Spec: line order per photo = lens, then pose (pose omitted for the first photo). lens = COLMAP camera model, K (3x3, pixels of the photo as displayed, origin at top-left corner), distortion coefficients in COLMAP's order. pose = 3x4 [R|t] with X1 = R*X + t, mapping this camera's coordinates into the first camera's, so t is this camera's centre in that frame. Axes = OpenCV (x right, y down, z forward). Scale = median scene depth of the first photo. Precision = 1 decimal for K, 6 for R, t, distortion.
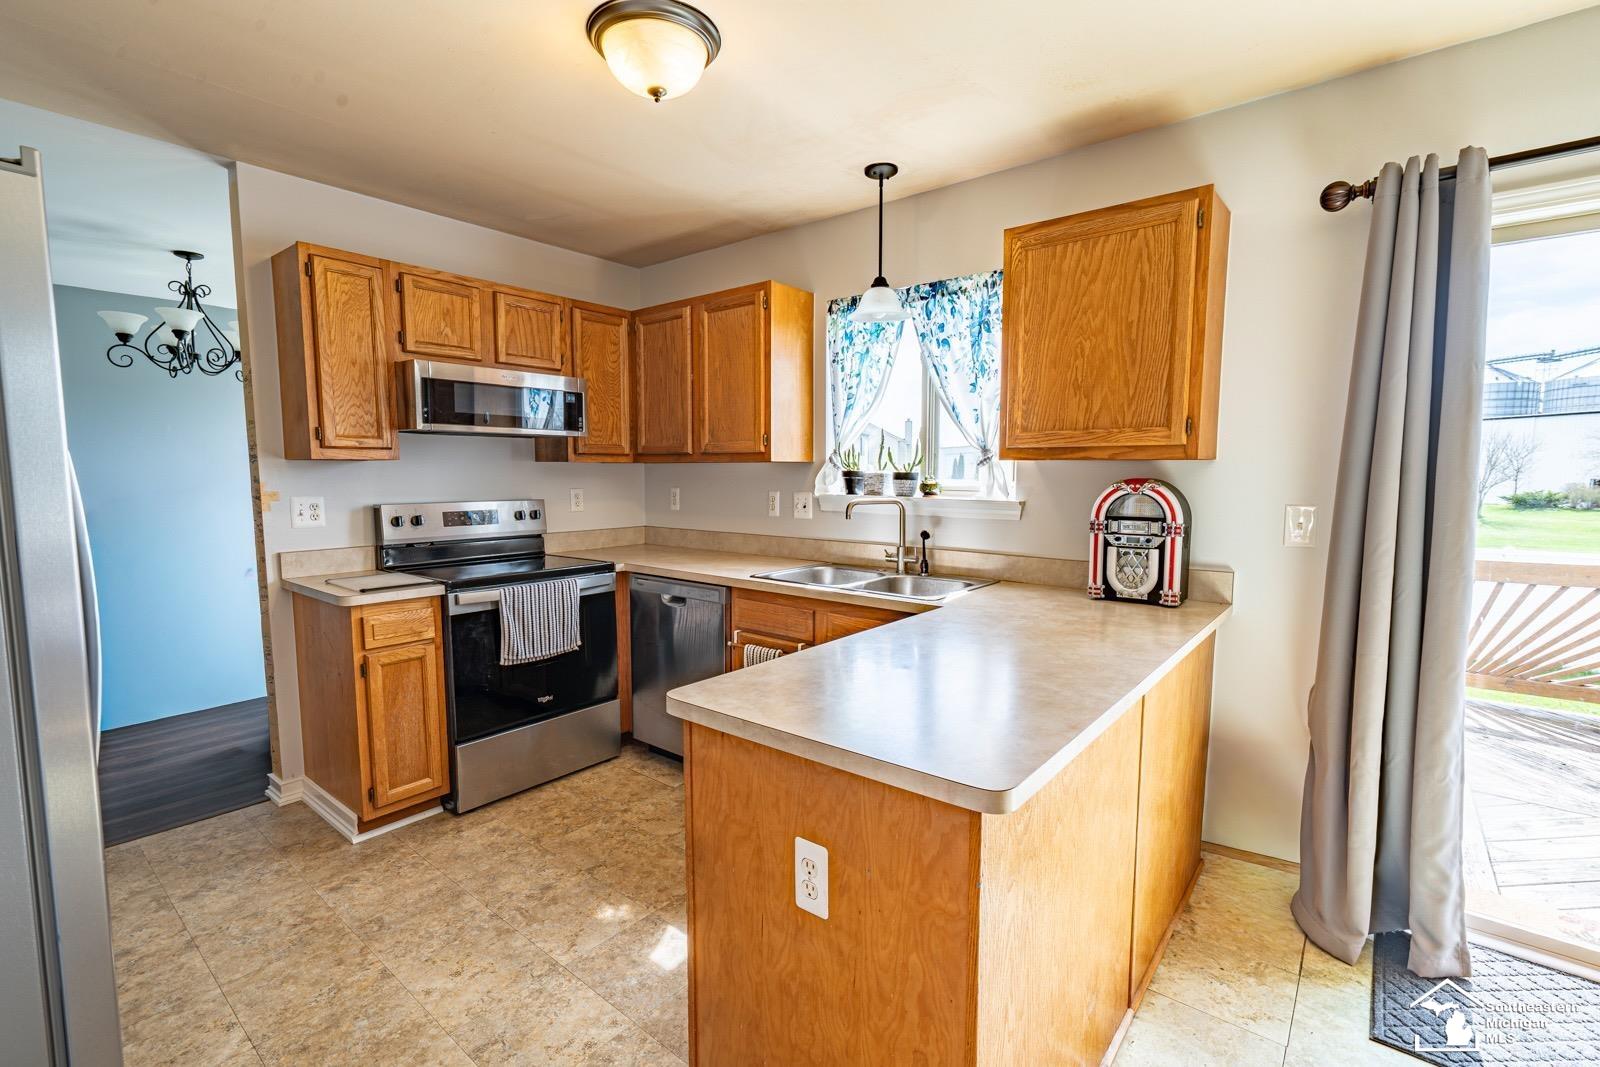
lens RADIAL K [[714.0, 0, 800.3], [0, 714.0, 533.9], [0, 0, 1]] dist [-0.003526, 0.000997]
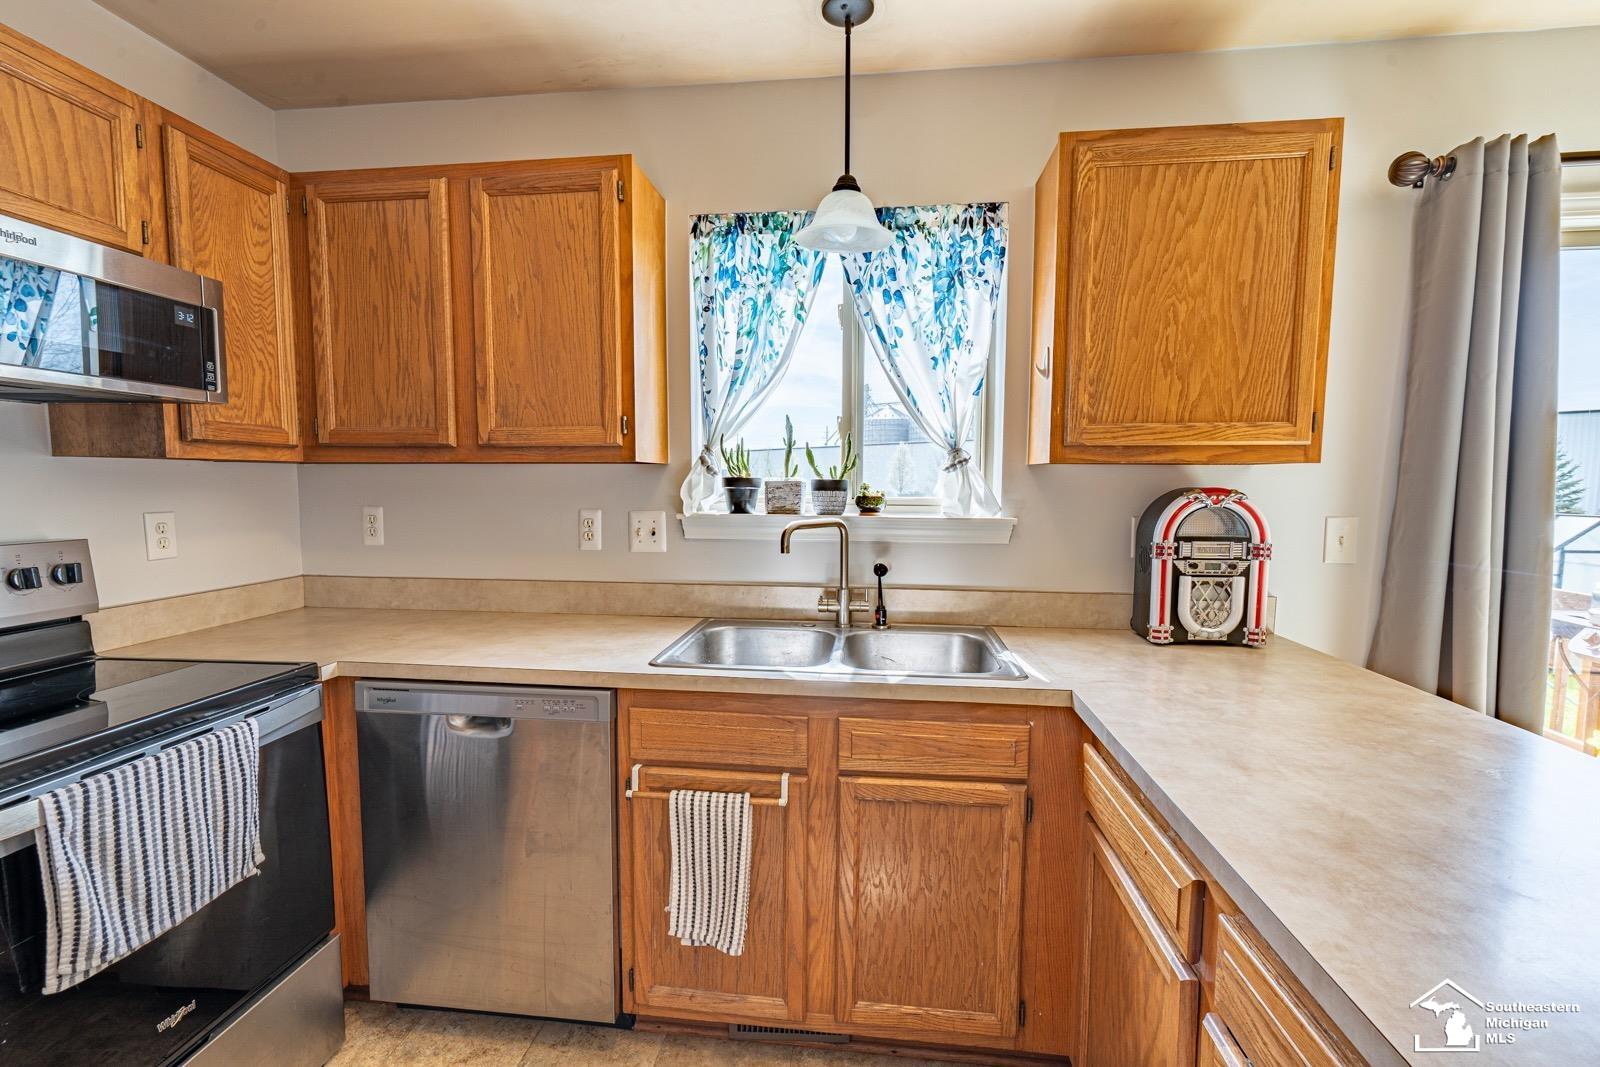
lens RADIAL K [[714.0, 0, 796.7], [0, 714.0, 538.4], [0, 0, 1]] dist [-0.003526, 0.000997]
pose [[0.847136, -0.042114, 0.529704, -0.257501], [0.045369, 0.998947, 0.006863, -0.036920], [-0.529436, 0.018218, 0.848155, 0.443882]]
